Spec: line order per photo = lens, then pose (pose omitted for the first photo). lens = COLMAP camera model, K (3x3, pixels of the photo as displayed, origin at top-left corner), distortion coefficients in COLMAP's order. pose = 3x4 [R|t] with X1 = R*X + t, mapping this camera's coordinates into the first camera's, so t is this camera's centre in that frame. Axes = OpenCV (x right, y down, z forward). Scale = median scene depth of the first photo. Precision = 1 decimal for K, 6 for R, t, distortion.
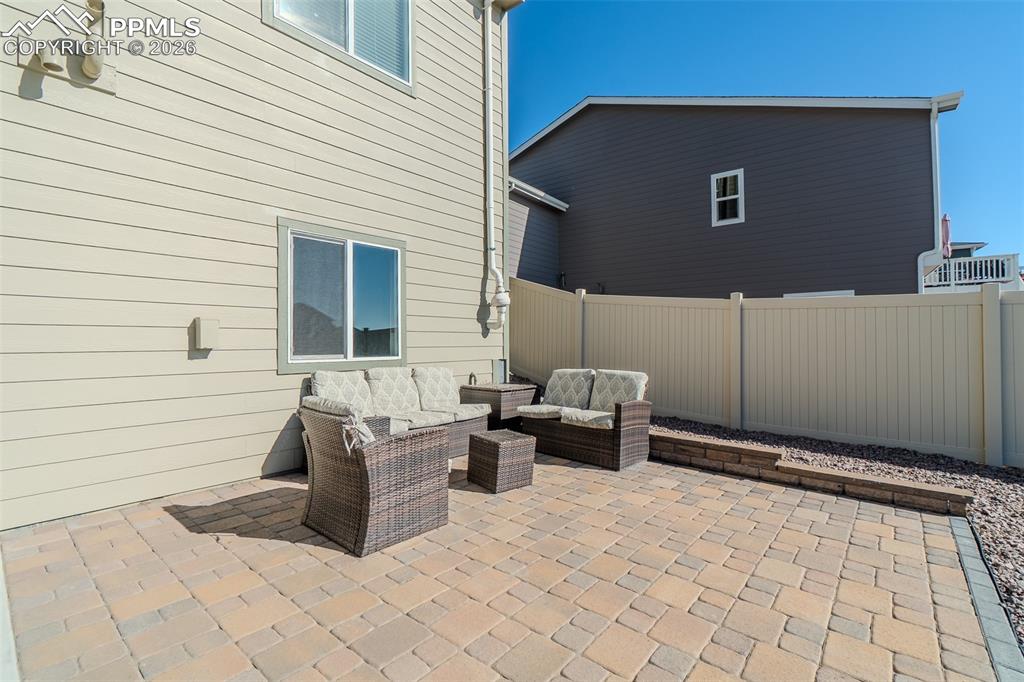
lens RADIAL K [[443.9, 0, 507.5], [0, 443.9, 335.2], [0, 0, 1]] dist [-0.002104, 0.000318]
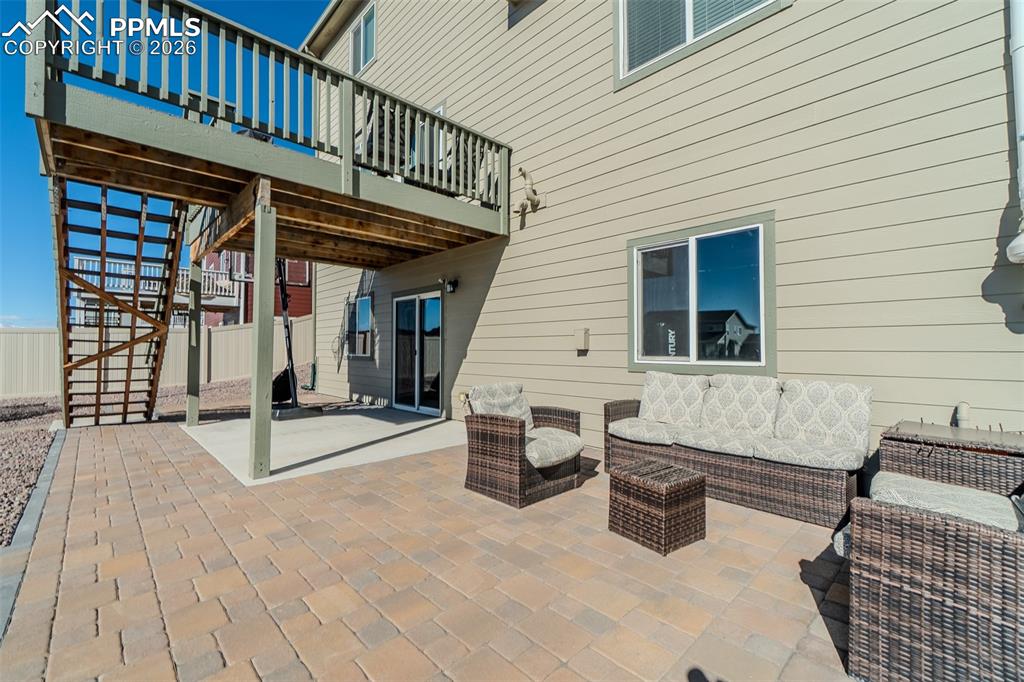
lens RADIAL K [[443.9, 0, 507.5], [0, 443.9, 335.2], [0, 0, 1]] dist [-0.002104, 0.000318]
pose [[-0.094225, -0.022341, -0.995300, 0.622822], [0.022008, 0.999457, -0.024518, 0.010571], [0.995308, -0.024214, -0.093682, 0.689012]]
